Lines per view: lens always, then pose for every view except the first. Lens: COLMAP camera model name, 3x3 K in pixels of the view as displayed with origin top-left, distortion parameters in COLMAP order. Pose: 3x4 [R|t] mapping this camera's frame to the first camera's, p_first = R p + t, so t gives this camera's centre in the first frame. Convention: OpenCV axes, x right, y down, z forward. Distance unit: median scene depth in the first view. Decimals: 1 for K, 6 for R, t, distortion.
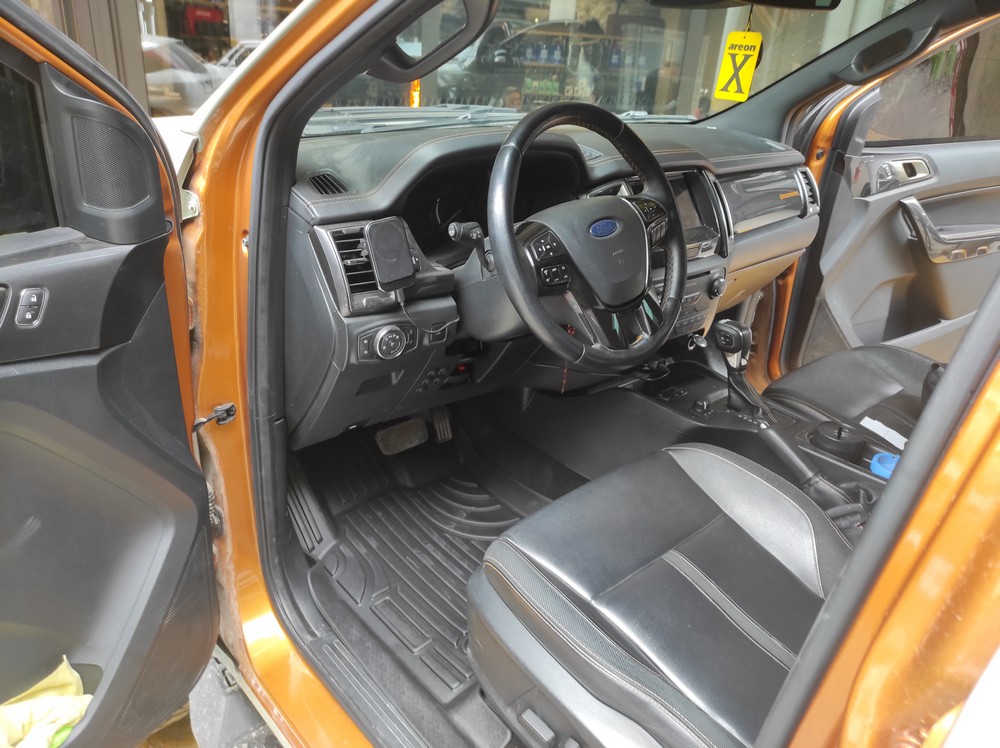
lens RADIAL K [[731.5, 0, 502.7], [0, 731.5, 374.5], [0, 0, 1]] dist [0.038207, -0.000221]
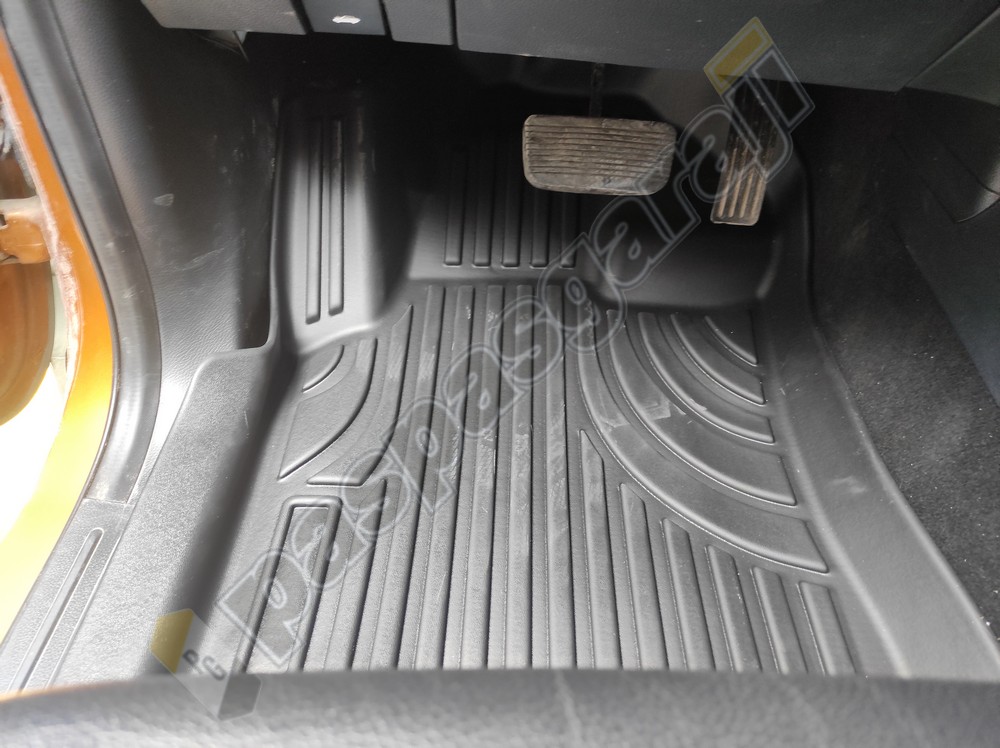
lens RADIAL K [[731.5, 0, 498.7], [0, 731.5, 374.4], [0, 0, 1]] dist [0.038207, -0.000221]
pose [[0.717179, 0.449348, -0.532673, 0.084712], [-0.295872, 0.888380, 0.351056, 0.069796], [0.630962, -0.094167, 0.770077, 0.698660]]
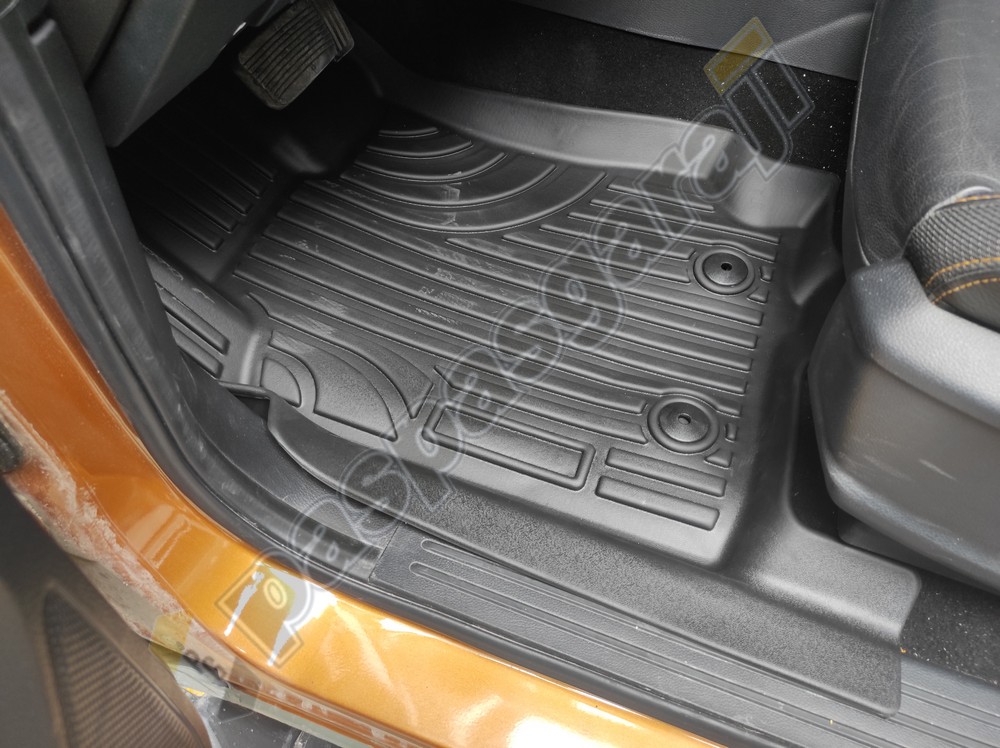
lens RADIAL K [[731.5, 0, 497.3], [0, 731.5, 378.5], [0, 0, 1]] dist [0.038207, -0.000221]
pose [[0.881914, -0.382592, 0.275411, -0.230350], [0.208580, 0.840619, 0.499854, 0.055814], [-0.422756, -0.383383, 0.821155, 0.555842]]
